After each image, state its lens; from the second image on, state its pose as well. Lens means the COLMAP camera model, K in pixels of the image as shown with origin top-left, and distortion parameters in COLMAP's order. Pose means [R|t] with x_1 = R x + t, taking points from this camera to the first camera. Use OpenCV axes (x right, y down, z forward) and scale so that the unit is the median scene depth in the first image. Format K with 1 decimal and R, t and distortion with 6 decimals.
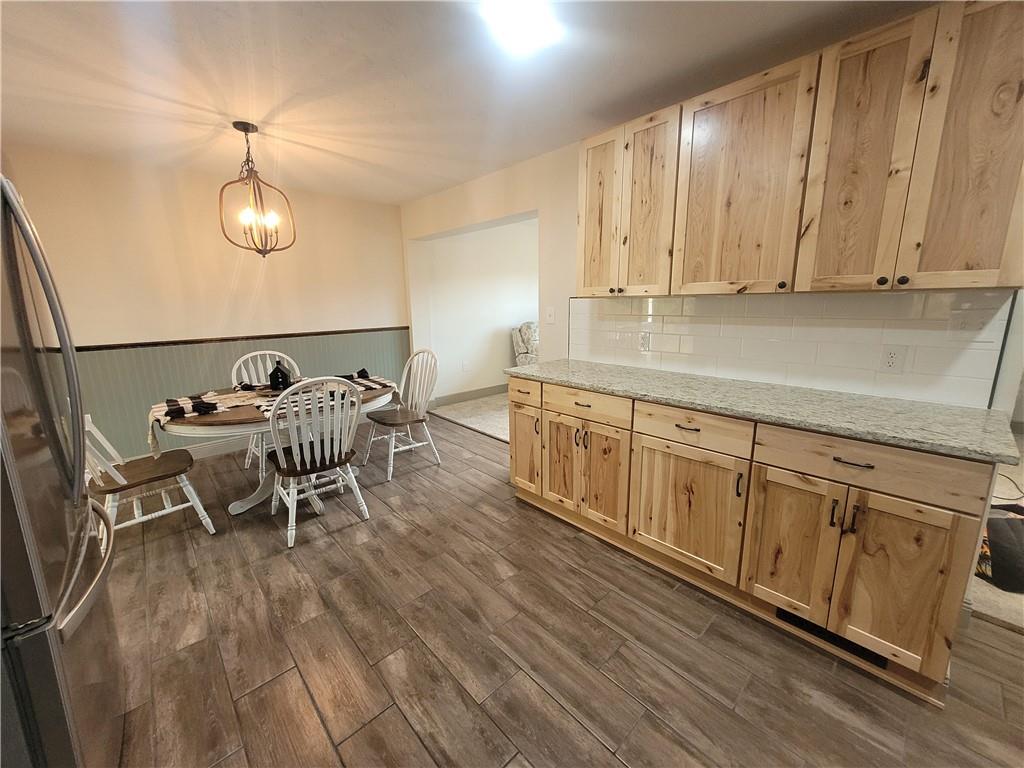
lens RADIAL K [[400.5, 0, 512.0], [0, 400.5, 384.0], [0, 0, 1]] dist [0.000079, 0.000153]
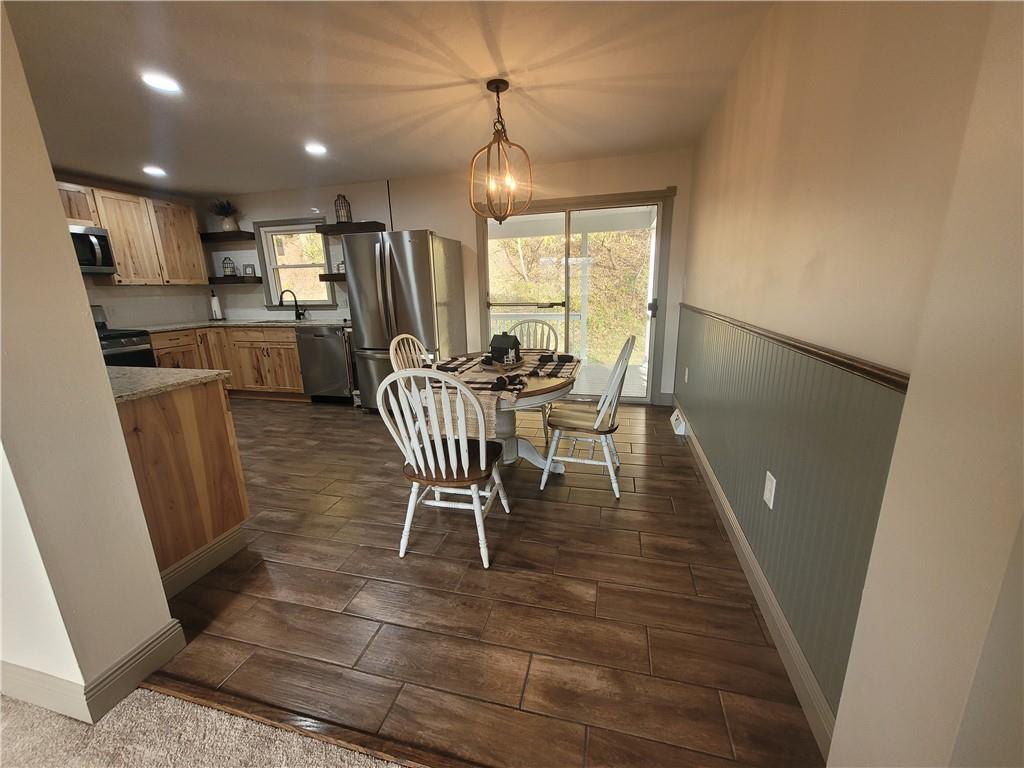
lens RADIAL K [[400.5, 0, 512.0], [0, 400.5, 384.0], [0, 0, 1]] dist [0.000079, 0.000153]
pose [[-0.841419, 0.157481, -0.516928, -0.080585], [-0.076548, 0.912212, 0.402503, -0.384277], [0.534934, 0.378244, -0.755498, 2.060497]]
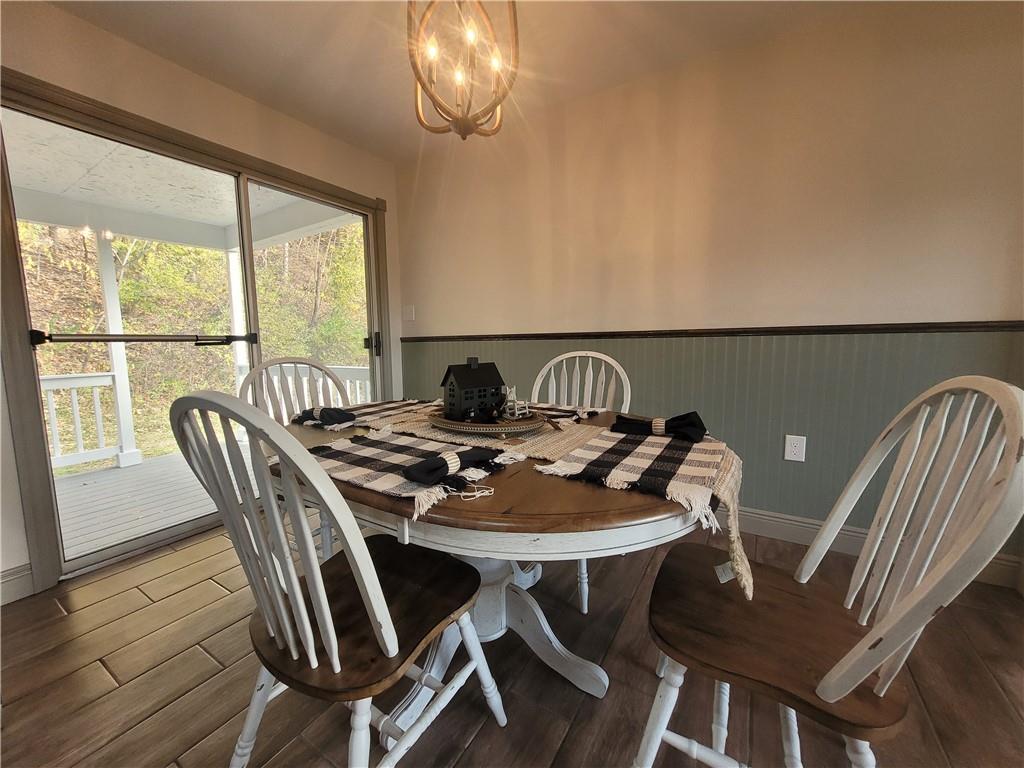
lens RADIAL K [[400.5, 0, 512.0], [0, 400.5, 384.0], [0, 0, 1]] dist [0.000079, 0.000153]
pose [[0.268137, 0.119431, -0.955949, -0.089644], [-0.190031, 0.979347, 0.069051, -0.205749], [0.944453, 0.163145, 0.285295, 1.449100]]
